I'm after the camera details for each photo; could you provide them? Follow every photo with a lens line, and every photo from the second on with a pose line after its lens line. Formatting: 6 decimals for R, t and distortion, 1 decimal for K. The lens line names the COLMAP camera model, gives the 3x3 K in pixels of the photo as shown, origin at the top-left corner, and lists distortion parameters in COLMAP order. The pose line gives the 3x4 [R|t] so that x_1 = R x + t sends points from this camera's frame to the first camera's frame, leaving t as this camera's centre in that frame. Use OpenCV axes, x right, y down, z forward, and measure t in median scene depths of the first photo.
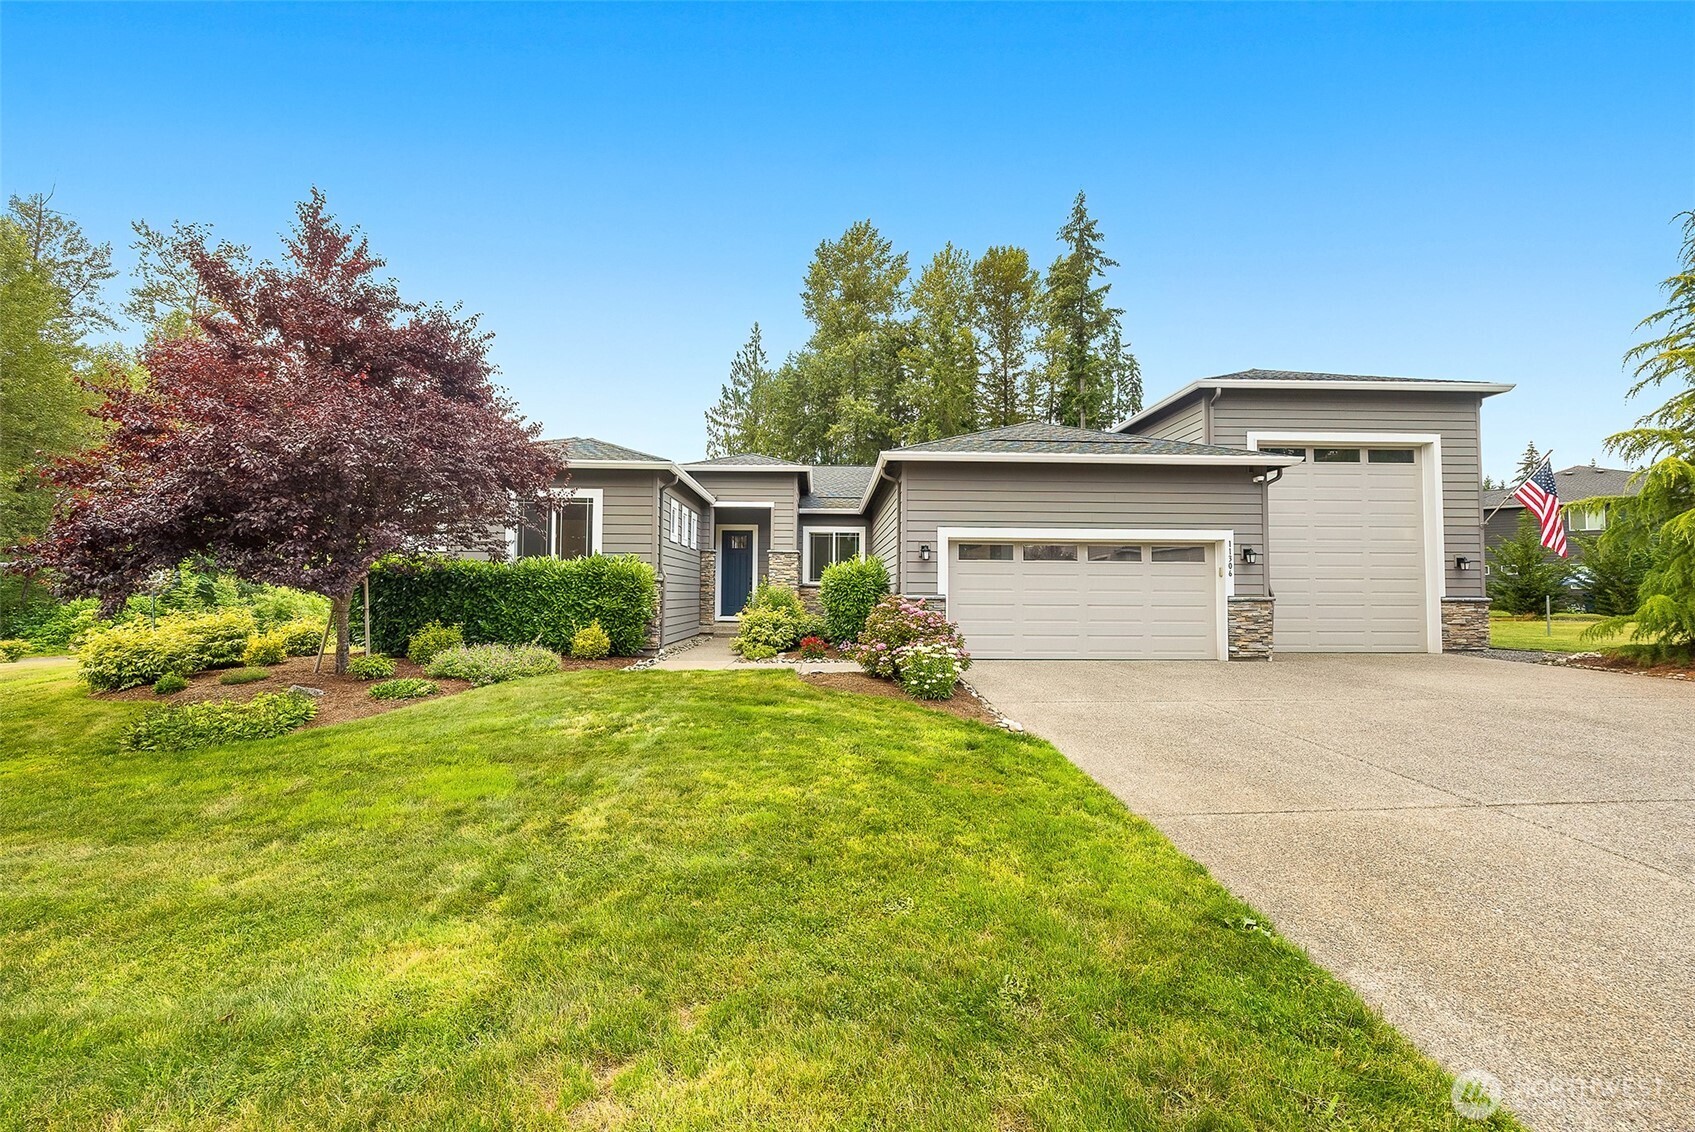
lens RADIAL K [[683.6, 0, 850.3], [0, 683.6, 575.3], [0, 0, 1]] dist [0.002536, 0.000214]
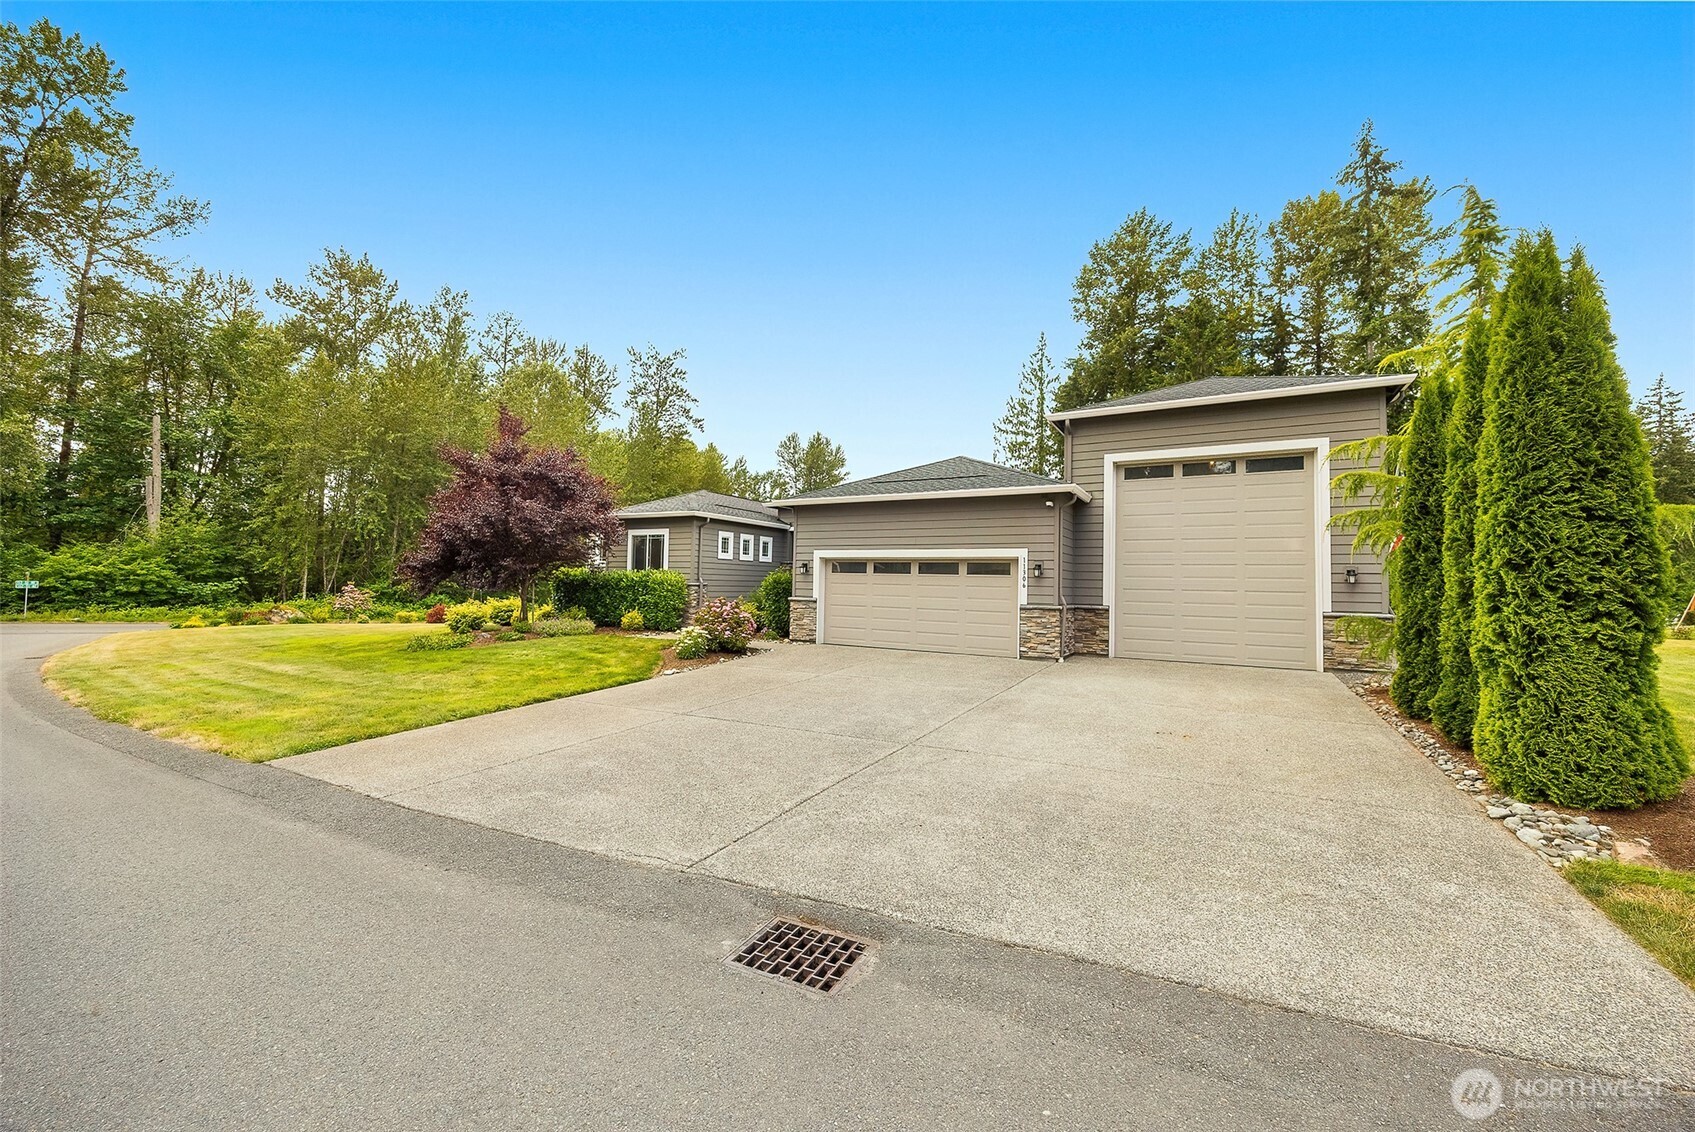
lens RADIAL K [[666.6, 0, 853.7], [0, 666.6, 575.7], [0, 0, 1]] dist [0.000265, -0.000007]
pose [[0.848581, 0.005340, -0.529038, 0.797488], [-0.000159, 0.999952, 0.009838, -0.026810], [0.529065, -0.008264, 0.848541, -0.115367]]
